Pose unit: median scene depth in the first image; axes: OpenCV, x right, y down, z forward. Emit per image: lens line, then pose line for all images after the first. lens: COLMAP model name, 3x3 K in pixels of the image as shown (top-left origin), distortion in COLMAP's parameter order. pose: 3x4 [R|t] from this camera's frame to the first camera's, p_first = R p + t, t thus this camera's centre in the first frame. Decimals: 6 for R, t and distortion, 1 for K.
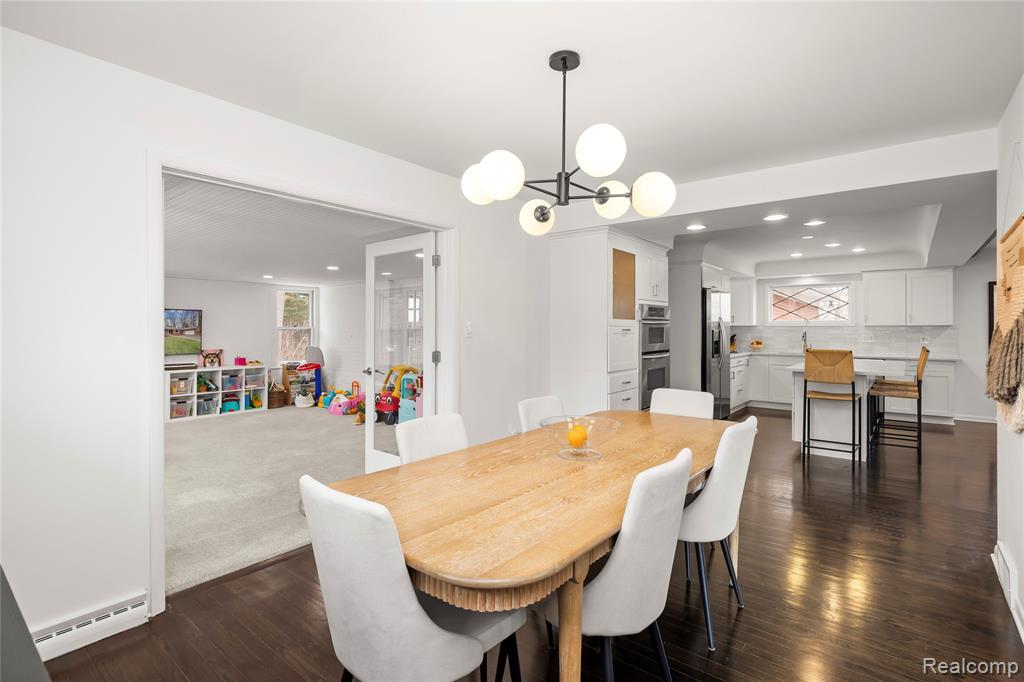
lens RADIAL K [[493.0, 0, 512.5], [0, 493.0, 332.4], [0, 0, 1]] dist [0.001603, 0.000112]
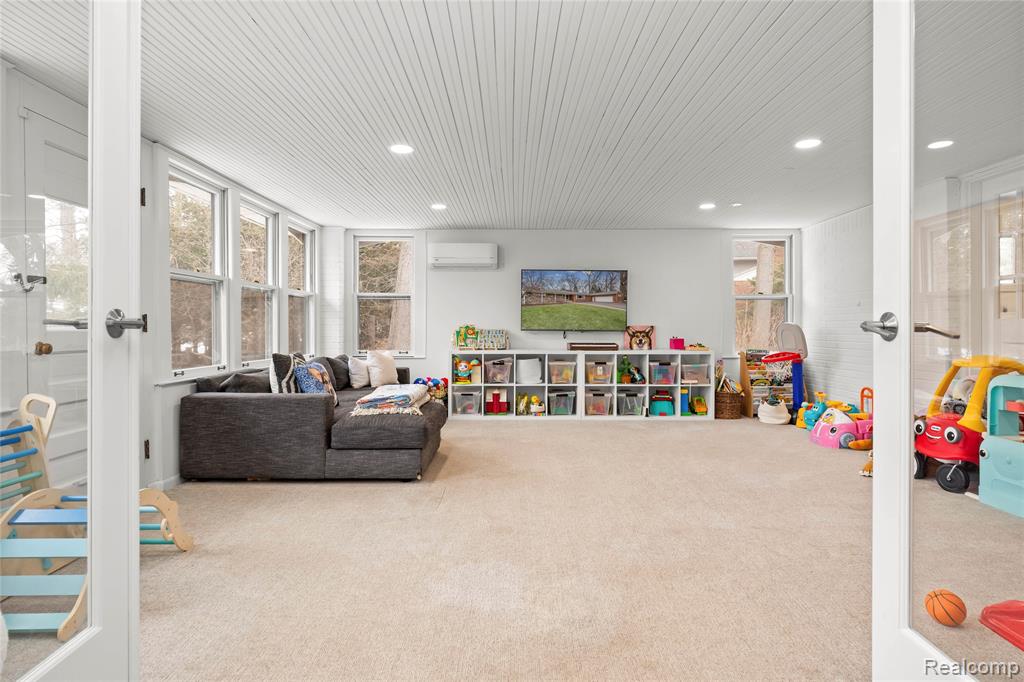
lens RADIAL K [[556.0, 0, 509.4], [0, 556.0, 326.7], [0, 0, 1]] dist [0.001604, -0.001163]
pose [[0.623315, -0.002469, -0.781967, -0.099182], [-0.006160, 0.999948, -0.008067, 0.044526], [0.781947, 0.009845, 0.623268, 0.353321]]
